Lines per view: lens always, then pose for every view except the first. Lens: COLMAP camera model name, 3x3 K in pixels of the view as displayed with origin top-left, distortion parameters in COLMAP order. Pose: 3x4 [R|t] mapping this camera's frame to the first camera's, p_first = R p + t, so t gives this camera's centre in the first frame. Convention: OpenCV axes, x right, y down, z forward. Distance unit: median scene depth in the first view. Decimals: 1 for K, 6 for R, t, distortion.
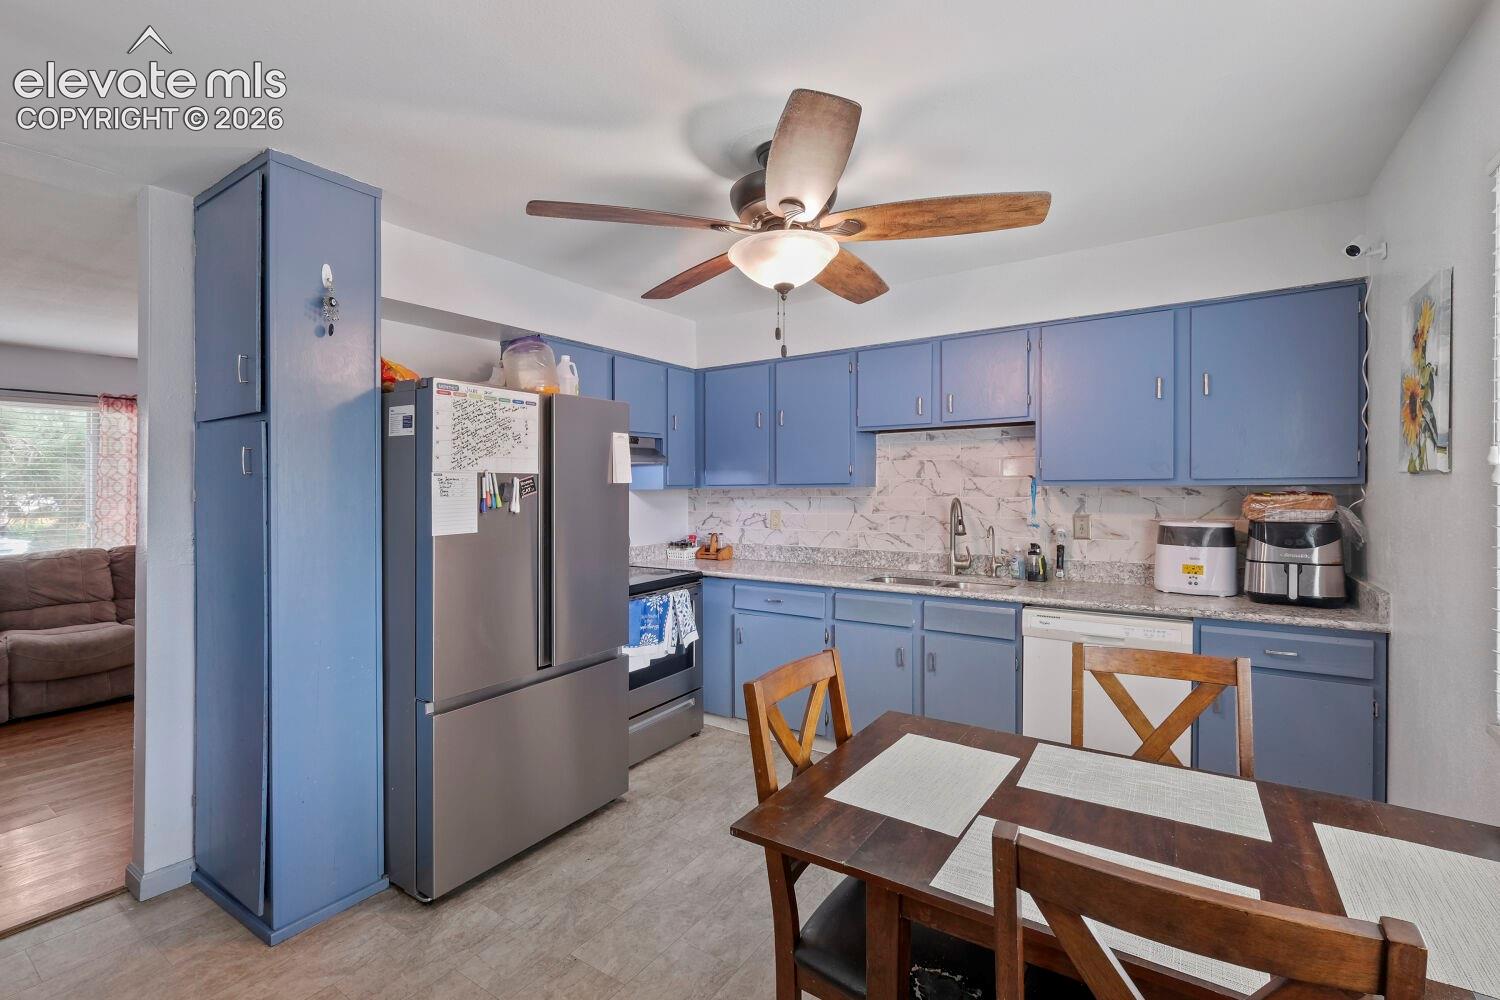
lens RADIAL K [[664.9, 0, 747.6], [0, 664.9, 483.1], [0, 0, 1]] dist [0.000512, 0.000063]
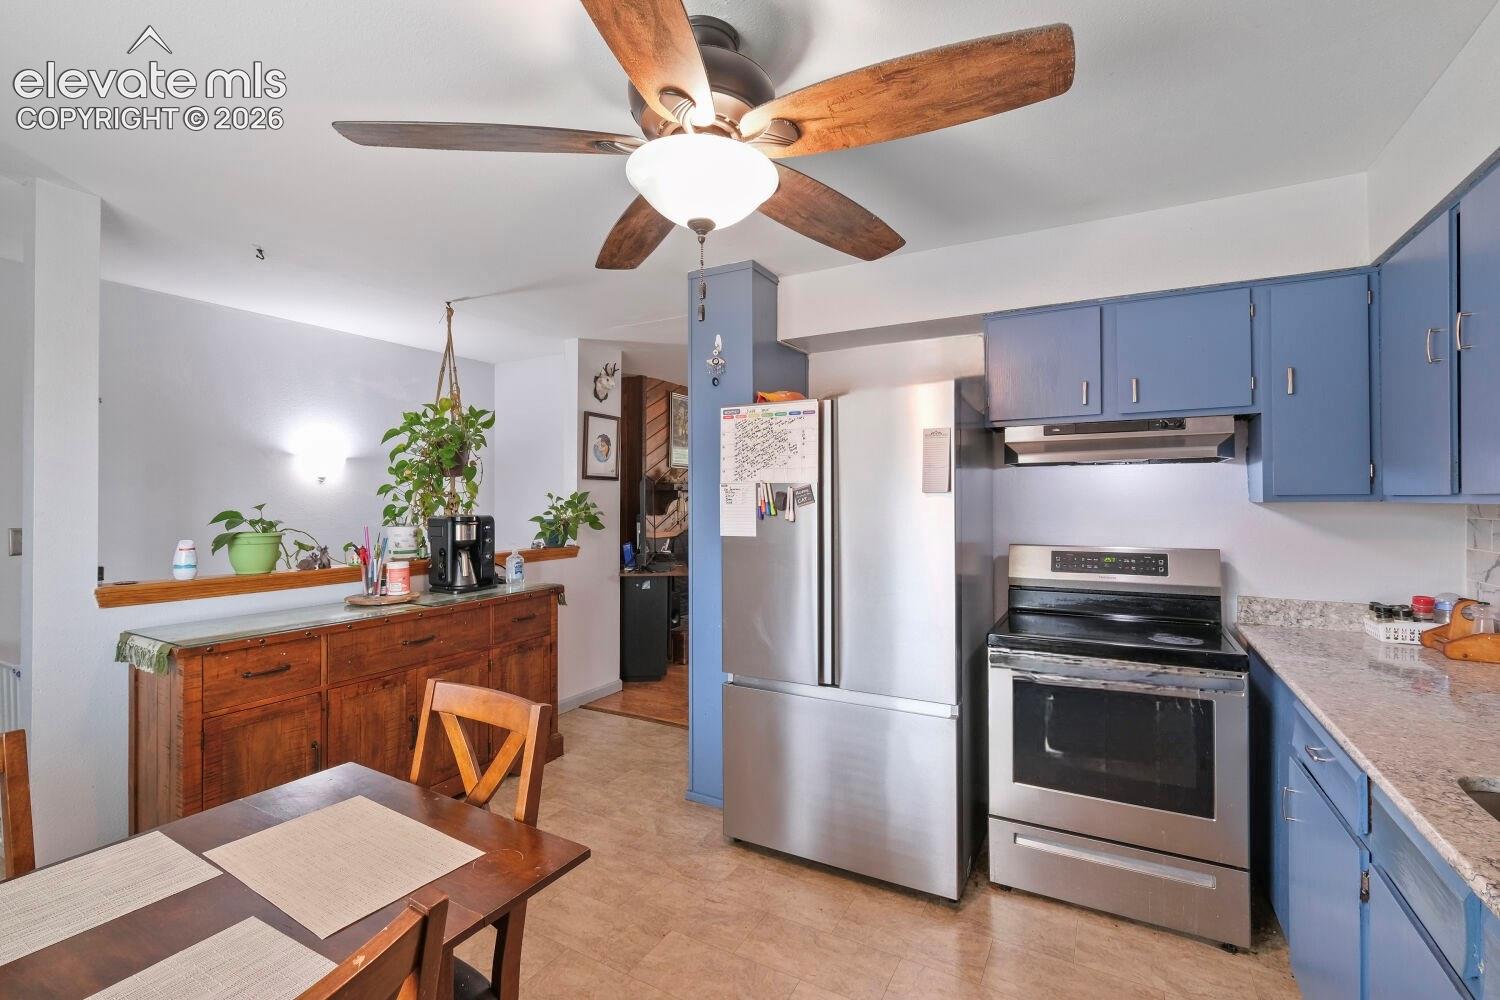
lens RADIAL K [[664.9, 0, 747.6], [0, 664.9, 483.1], [0, 0, 1]] dist [0.000512, 0.000063]
pose [[0.079678, -0.011682, -0.996752, 0.565876], [0.002734, 0.999930, -0.011501, -0.002218], [0.996817, -0.001809, 0.079704, 0.712421]]
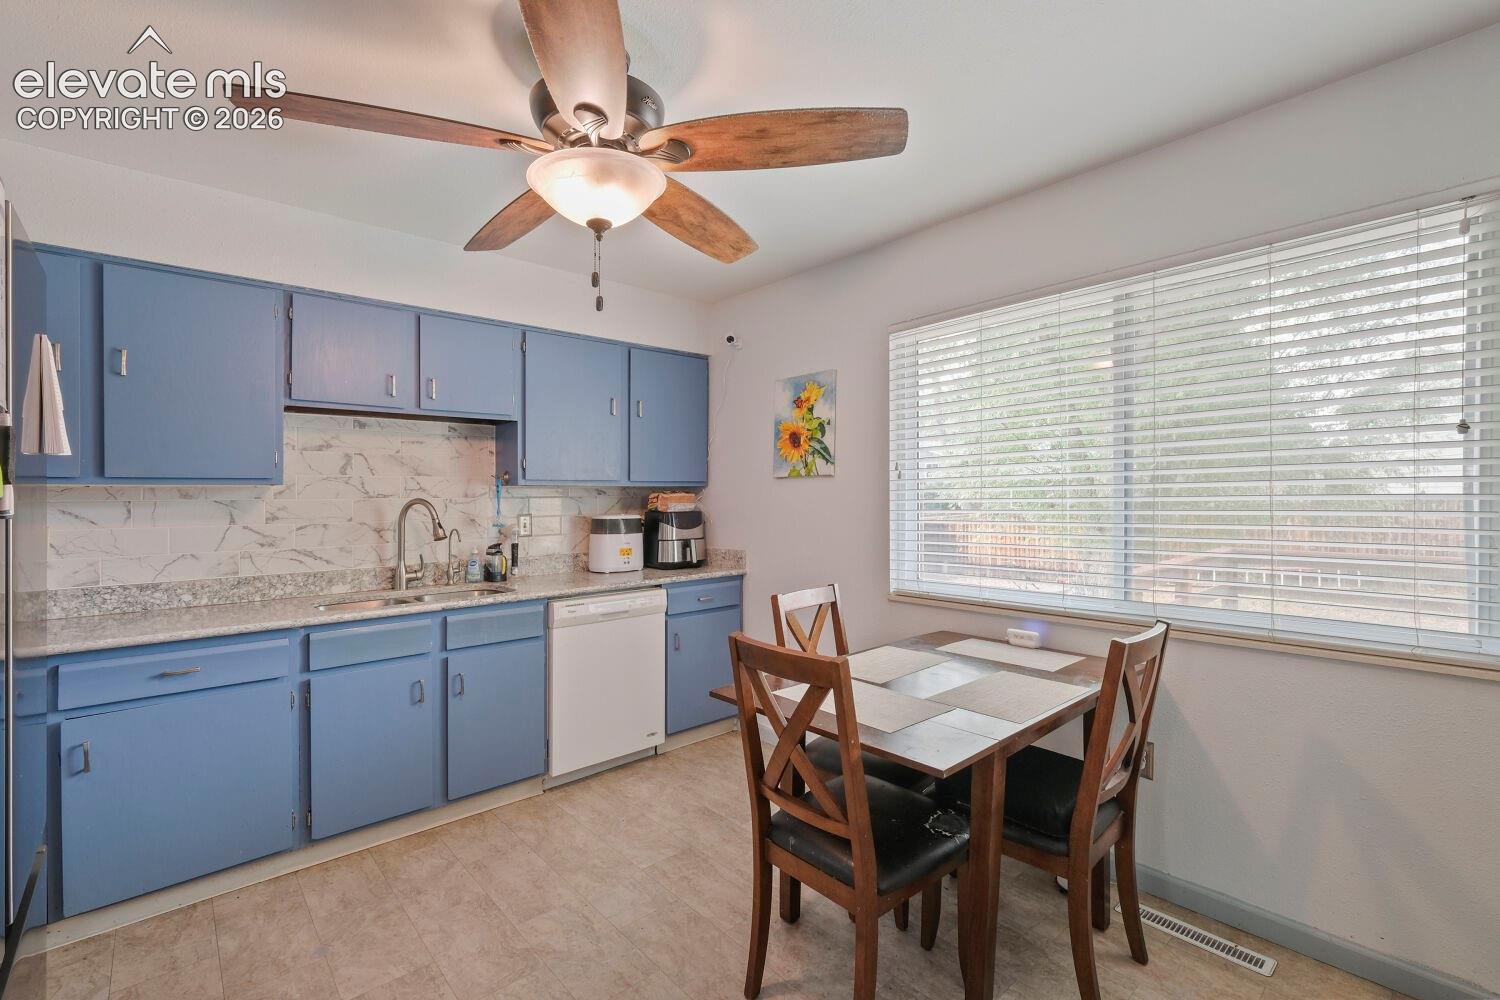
lens RADIAL K [[656.4, 0, 750.0], [0, 656.4, 500.0], [0, 0, 1]] dist [-0.000749, -0.000262]
pose [[0.251624, 0.000085, 0.967825, -0.488573], [0.003779, 0.999992, -0.001070, 0.032106], [-0.967818, 0.003927, 0.251622, 0.444702]]
